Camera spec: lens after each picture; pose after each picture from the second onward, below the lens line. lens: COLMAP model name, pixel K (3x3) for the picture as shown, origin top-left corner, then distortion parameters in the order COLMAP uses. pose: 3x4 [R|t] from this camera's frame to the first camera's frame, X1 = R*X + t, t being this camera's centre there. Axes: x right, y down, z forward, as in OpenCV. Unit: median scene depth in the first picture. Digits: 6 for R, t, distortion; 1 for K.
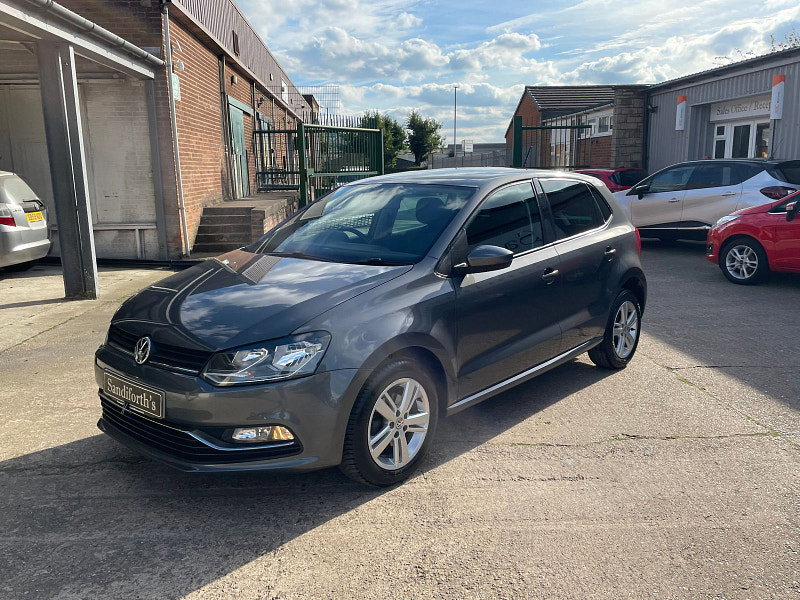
lens RADIAL K [[654.3, 0, 407.0], [0, 654.3, 297.8], [0, 0, 1]] dist [0.084561, -0.111333]
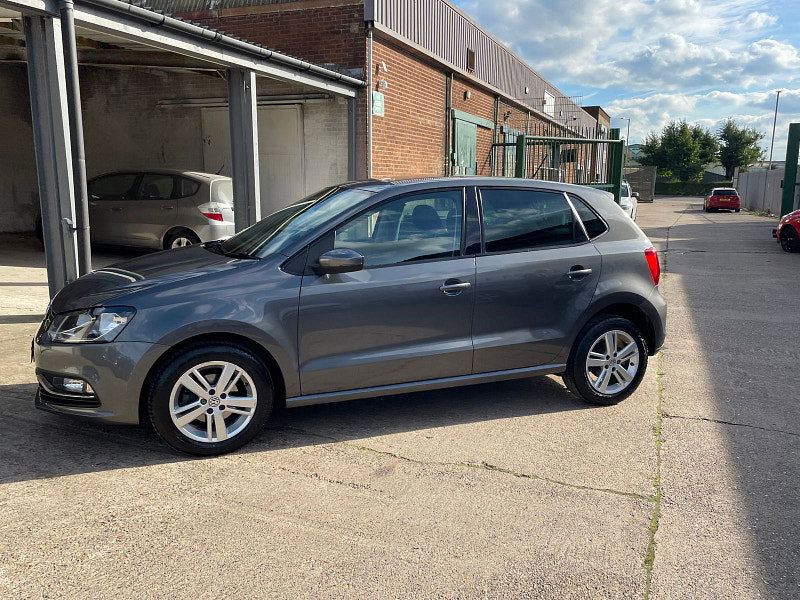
lens RADIAL K [[654.3, 0, 406.2], [0, 654.3, 305.7], [0, 0, 1]] dist [0.084561, -0.111333]
pose [[0.897814, 0.101114, -0.428609, 0.447179], [-0.104730, 0.994384, 0.015209, -0.011073], [0.427740, 0.031234, 0.903362, 0.083718]]
